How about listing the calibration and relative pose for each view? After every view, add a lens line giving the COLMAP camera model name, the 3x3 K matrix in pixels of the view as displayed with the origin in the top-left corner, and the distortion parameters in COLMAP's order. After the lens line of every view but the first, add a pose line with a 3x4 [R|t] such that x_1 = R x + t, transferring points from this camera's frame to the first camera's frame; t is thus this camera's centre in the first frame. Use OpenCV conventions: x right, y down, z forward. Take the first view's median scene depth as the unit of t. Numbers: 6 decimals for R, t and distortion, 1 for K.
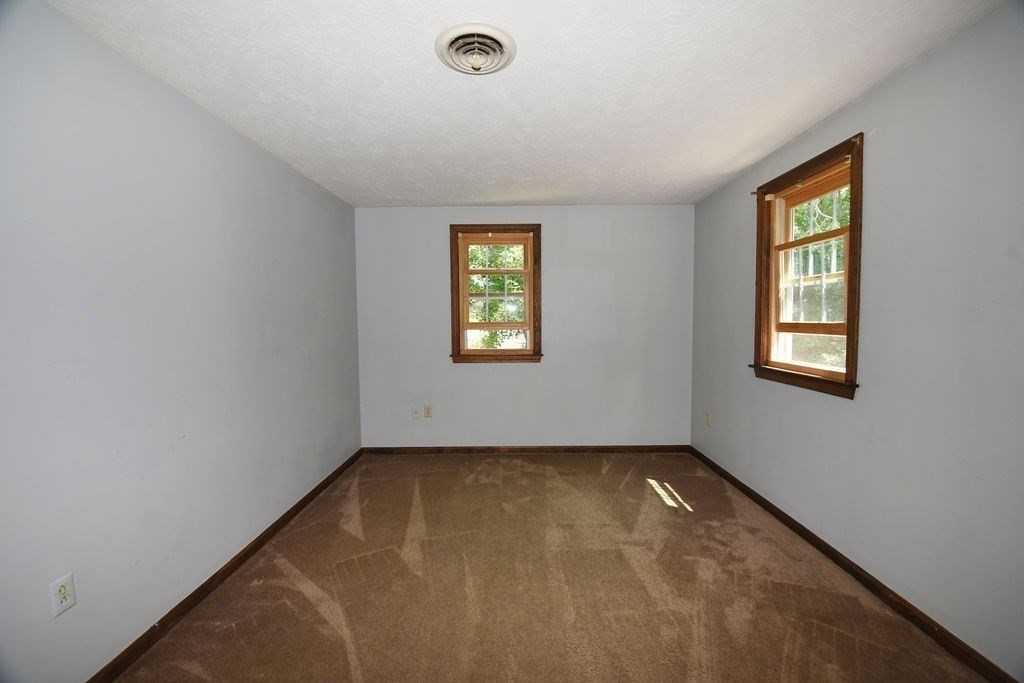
lens RADIAL K [[411.1, 0, 512.0], [0, 411.1, 341.5], [0, 0, 1]] dist [-0.000752, -0.000105]
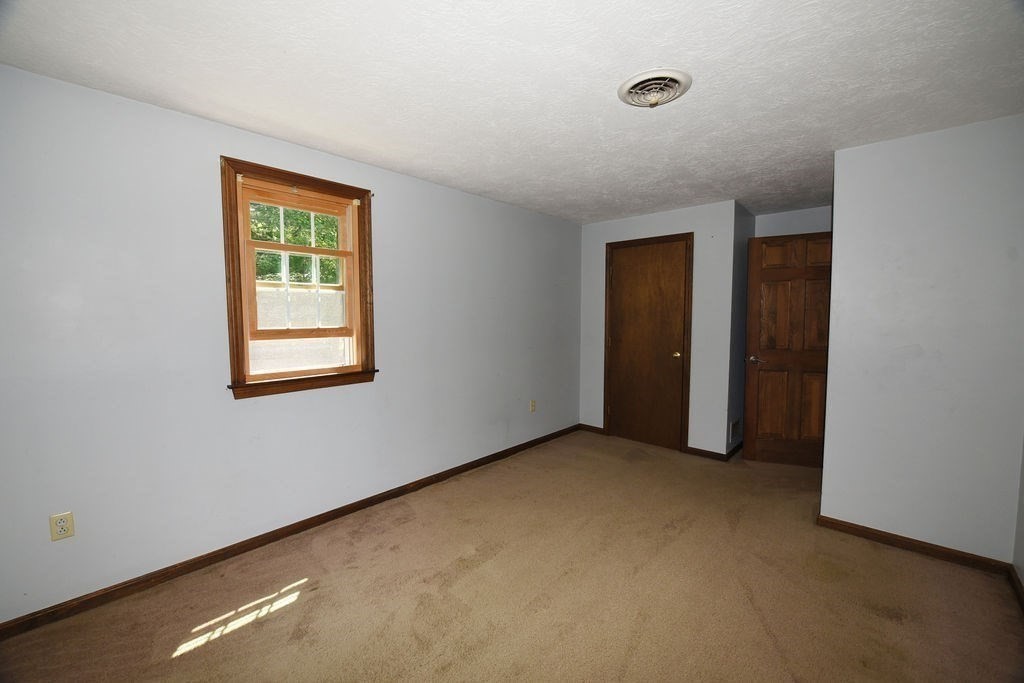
lens RADIAL K [[411.1, 0, 512.0], [0, 411.1, 341.5], [0, 0, 1]] dist [-0.000752, -0.000105]
pose [[-0.725106, -0.045448, 0.687135, -0.336518], [0.040378, 0.993297, 0.108308, -0.090204], [-0.687452, 0.106280, -0.718411, 1.230246]]
